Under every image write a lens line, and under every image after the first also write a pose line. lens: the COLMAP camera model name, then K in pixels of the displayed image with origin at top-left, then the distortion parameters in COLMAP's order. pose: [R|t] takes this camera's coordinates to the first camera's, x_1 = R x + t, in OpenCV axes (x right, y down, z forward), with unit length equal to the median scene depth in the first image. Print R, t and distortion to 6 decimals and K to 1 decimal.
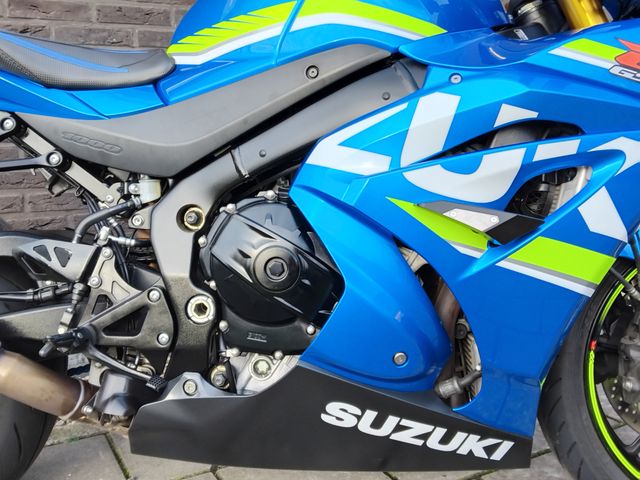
lens RADIAL K [[652.0, 0, 317.8], [0, 652.0, 244.4], [0, 0, 1]] dist [0.004696, 0.000000]
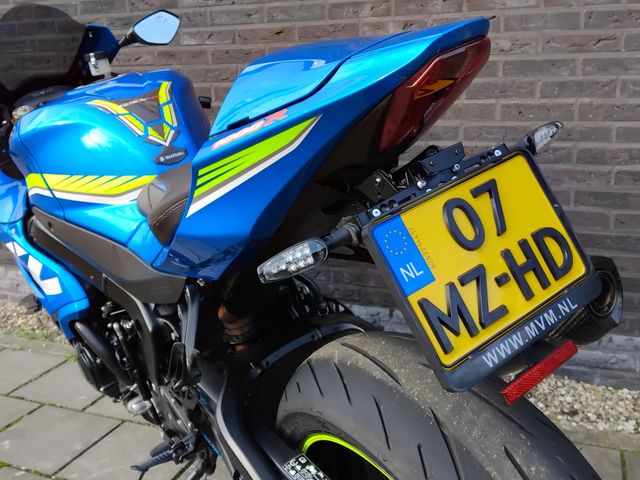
lens RADIAL K [[652.0, 0, 317.2], [0, 652.0, 250.6], [0, 0, 1]] dist [0.004696, 0.000000]
pose [[0.655408, 0.208408, -0.725952, 1.470624], [-0.115486, 0.977526, 0.176367, -0.425543], [0.746394, -0.031754, 0.664747, 0.536572]]
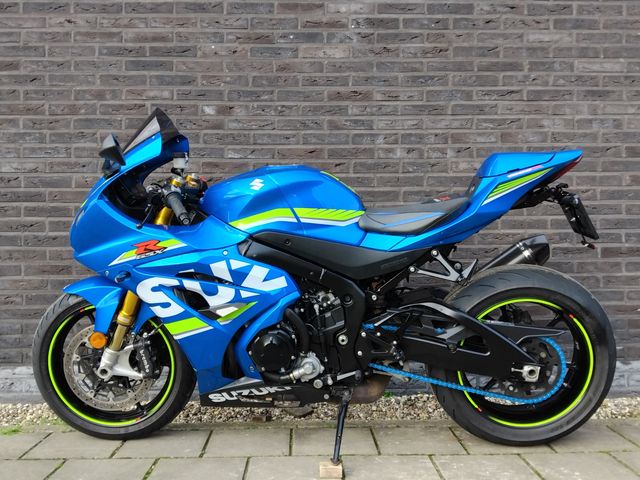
lens RADIAL K [[652.0, 0, 319.4], [0, 652.0, 236.6], [0, 0, 1]] dist [0.004696, 0.000000]
pose [[0.892873, 0.025107, -0.449607, 0.974137], [-0.090508, 0.988075, -0.124563, -0.004987], [0.441118, 0.151912, 0.884498, -0.581705]]
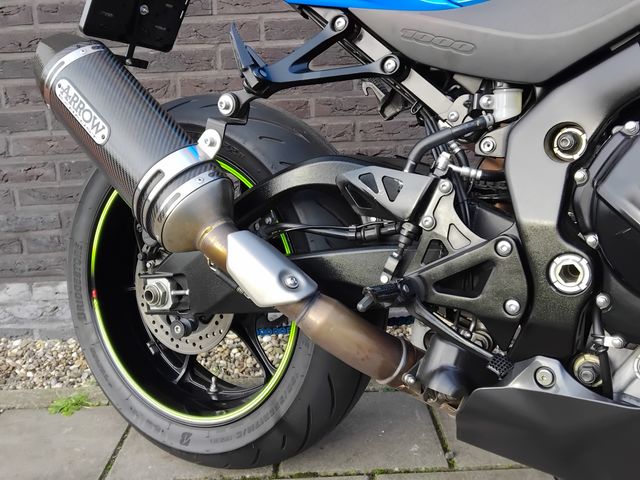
lens RADIAL K [[652.0, 0, 318.4], [0, 652.0, 237.2], [0, 0, 1]] dist [0.004696, 0.000000]
pose [[0.885093, 0.087747, -0.457067, -0.098431], [-0.051835, 0.994542, 0.090553, 0.010618], [0.462518, -0.056455, 0.884810, 0.244873]]
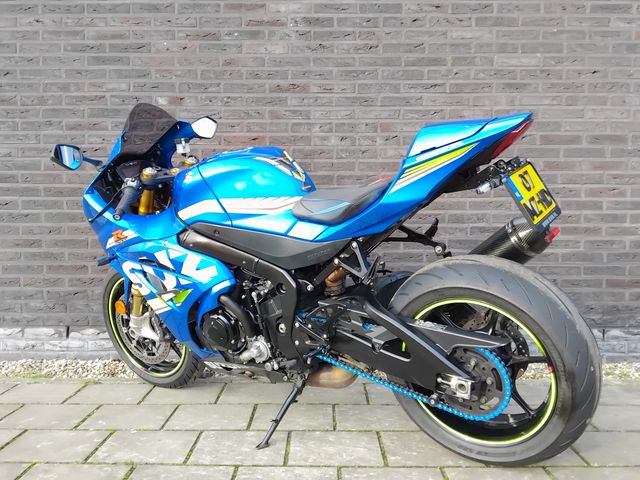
lens RADIAL K [[652.0, 0, 315.1], [0, 652.0, 237.1], [0, 0, 1]] dist [0.004696, 0.000000]
pose [[0.878063, 0.049142, -0.476015, 1.457393], [-0.100975, 0.991344, -0.083916, -0.015298], [0.467771, 0.121750, 0.875424, -0.711094]]
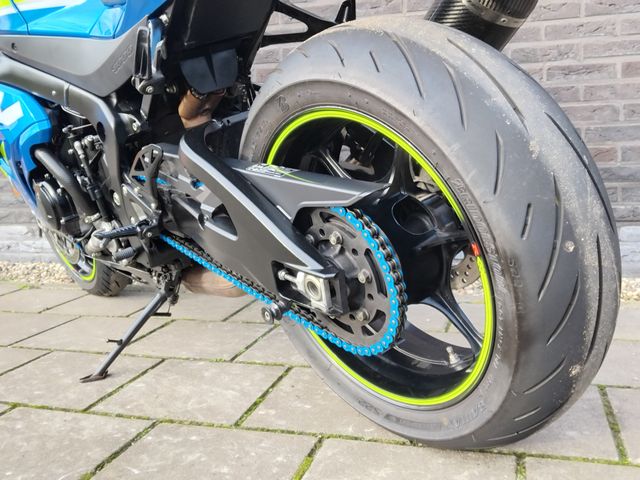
lens RADIAL K [[652.0, 0, 318.4], [0, 652.0, 246.1], [0, 0, 1]] dist [0.004696, 0.000000]
pose [[0.710813, 0.110444, -0.694656, 1.594610], [-0.092025, 0.993709, 0.063826, 0.089447], [0.697335, 0.018557, 0.716505, 0.488512]]
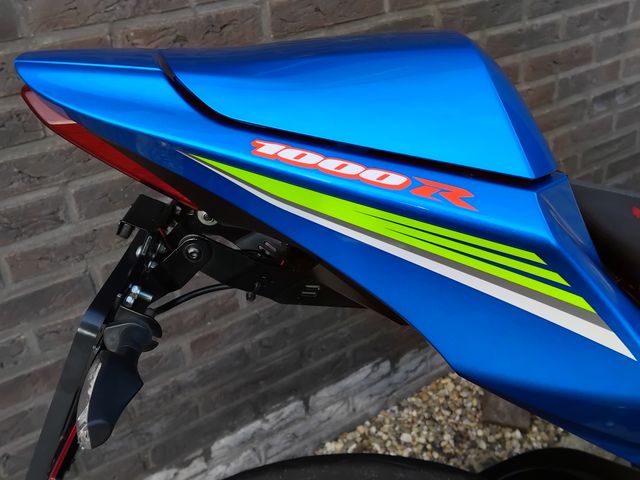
lens RADIAL K [[652.0, 0, 315.5], [0, 652.0, 244.3], [0, 0, 1]] dist [0.004696, 0.000000]
pose [[0.996028, -0.076144, 0.046161, -0.821844], [0.054185, 0.929677, 0.364369, -0.540008], [-0.070659, -0.360420, 0.930110, 0.721037]]
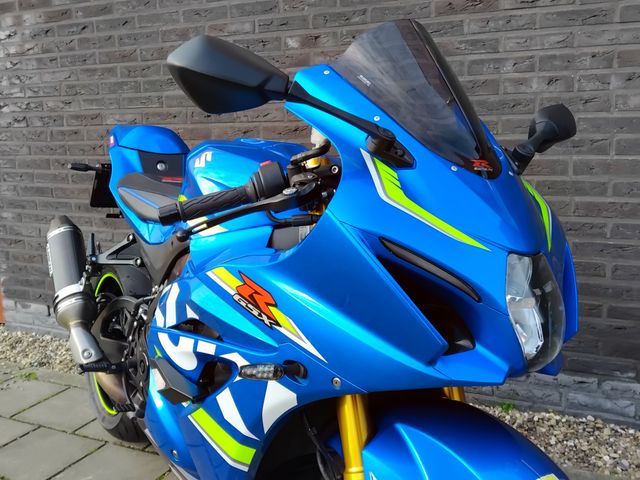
lens RADIAL K [[652.0, 0, 314.4], [0, 652.0, 238.0], [0, 0, 1]] dist [0.004696, 0.000000]
pose [[0.595779, 0.154410, -0.788165, 1.249849], [-0.113114, 0.987695, 0.107996, -0.442824], [0.795143, 0.024811, 0.605914, 0.328594]]
